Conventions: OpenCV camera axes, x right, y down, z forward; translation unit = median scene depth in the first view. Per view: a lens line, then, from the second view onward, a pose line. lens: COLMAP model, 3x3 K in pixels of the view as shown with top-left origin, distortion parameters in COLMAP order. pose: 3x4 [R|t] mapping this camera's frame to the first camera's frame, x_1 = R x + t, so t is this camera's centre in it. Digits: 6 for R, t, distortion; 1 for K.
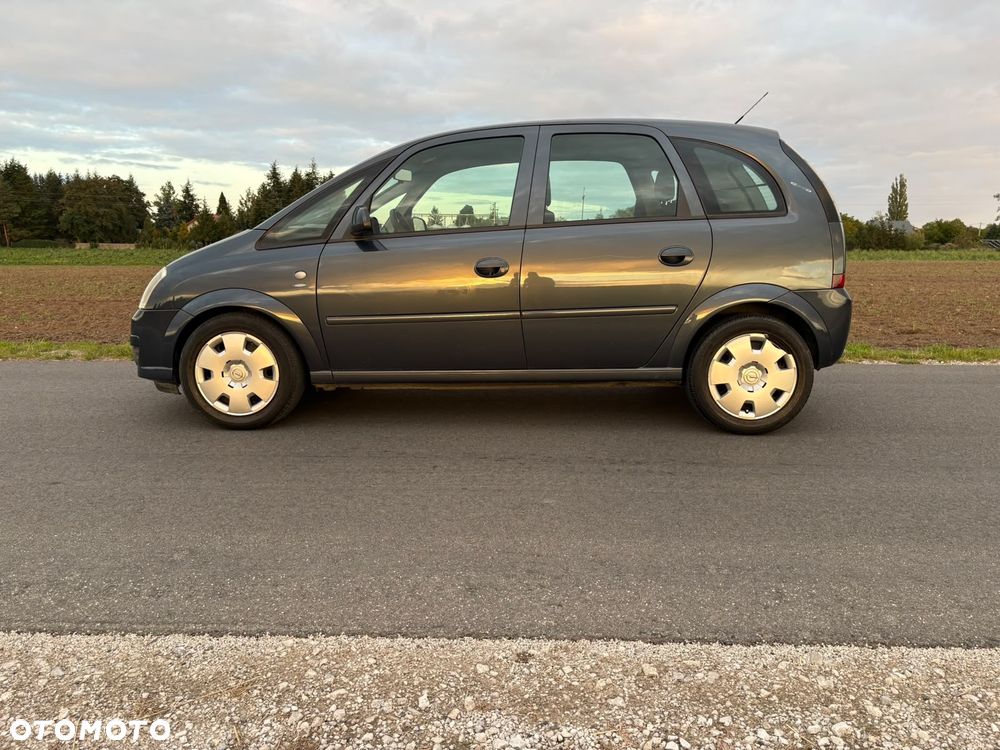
lens RADIAL K [[718.6, 0, 496.1], [0, 718.6, 382.8], [0, 0, 1]] dist [0.048798, -0.045533]
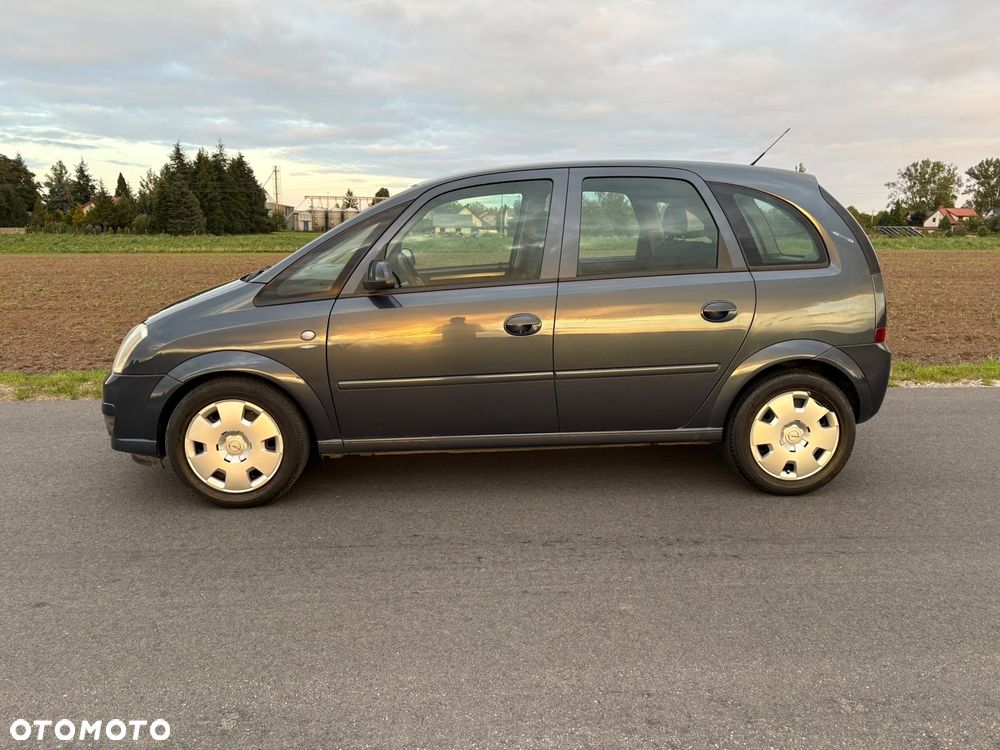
lens RADIAL K [[718.6, 0, 485.9], [0, 718.6, 380.3], [0, 0, 1]] dist [0.048798, -0.045533]
pose [[0.994540, -0.018877, 0.102632, -0.086780], [0.016747, 0.999627, 0.021571, -0.064981], [-0.103001, -0.019734, 0.994485, 0.057619]]
